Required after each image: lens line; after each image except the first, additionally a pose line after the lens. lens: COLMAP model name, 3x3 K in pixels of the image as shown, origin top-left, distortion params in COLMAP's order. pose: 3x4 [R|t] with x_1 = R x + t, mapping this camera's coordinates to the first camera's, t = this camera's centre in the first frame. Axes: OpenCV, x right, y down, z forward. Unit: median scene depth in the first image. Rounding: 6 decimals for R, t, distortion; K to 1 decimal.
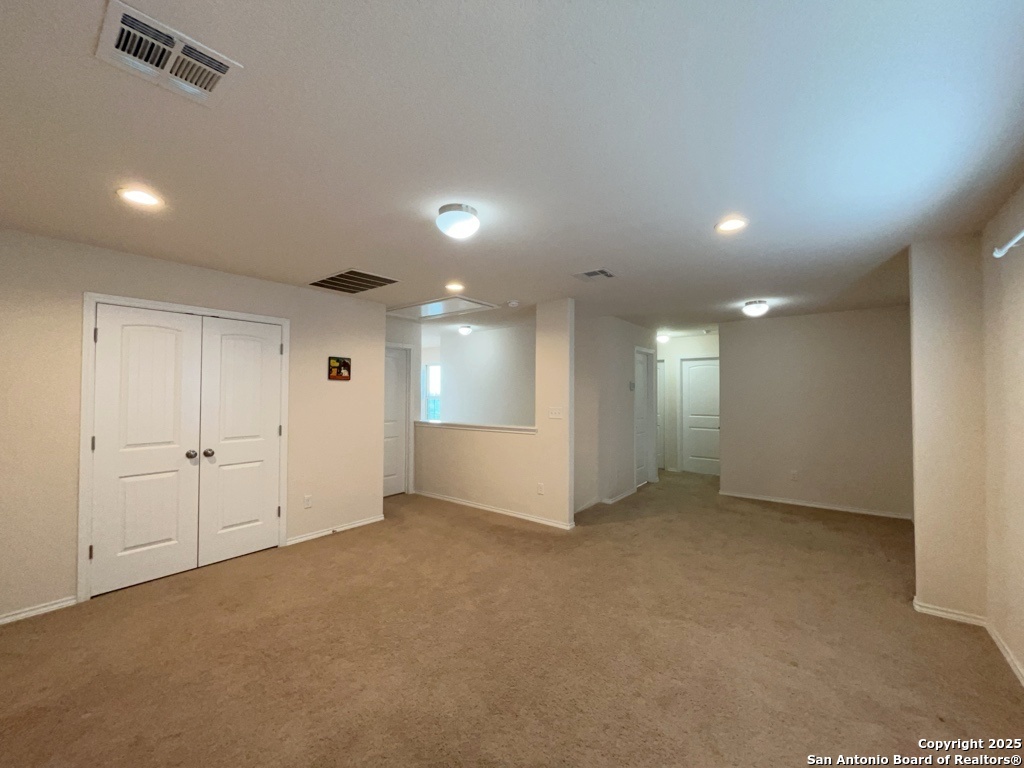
lens RADIAL K [[407.8, 0, 512.7], [0, 407.8, 379.7], [0, 0, 1]] dist [-0.028394, -0.000323]
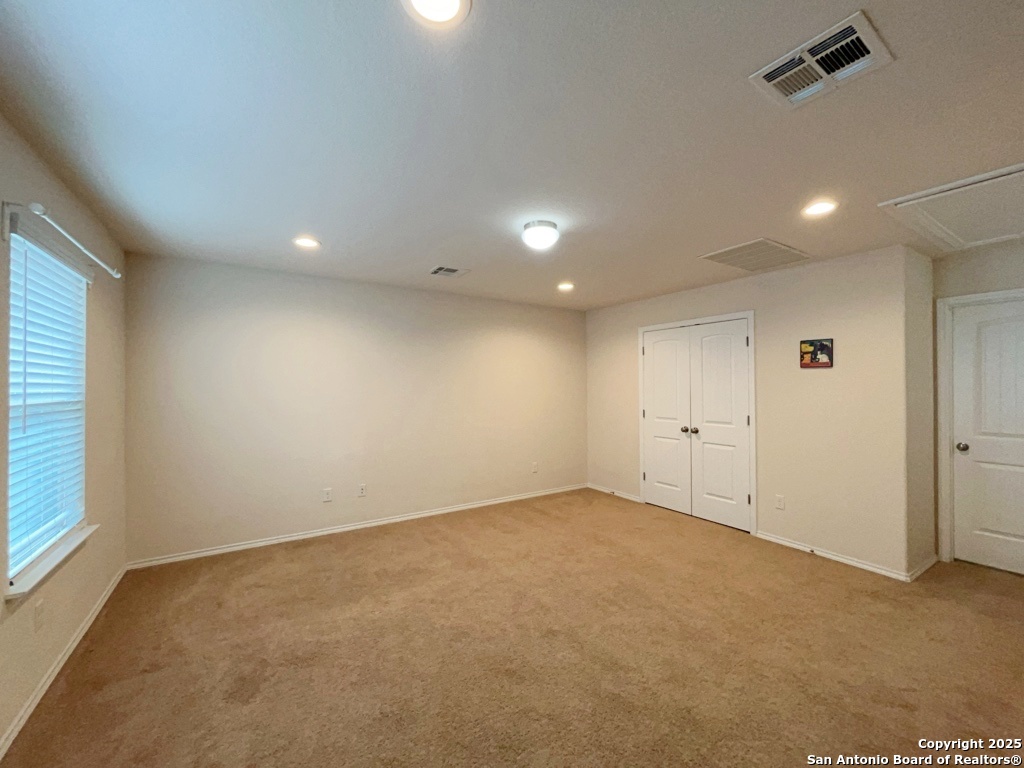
lens RADIAL K [[414.3, 0, 515.0], [0, 414.3, 384.2], [0, 0, 1]] dist [0.001617, -0.002471]
pose [[-0.334680, 0.000269, -0.942332, 0.608368], [0.035686, 0.999286, -0.012389, 0.024721], [0.941656, -0.037774, -0.334451, 0.787192]]
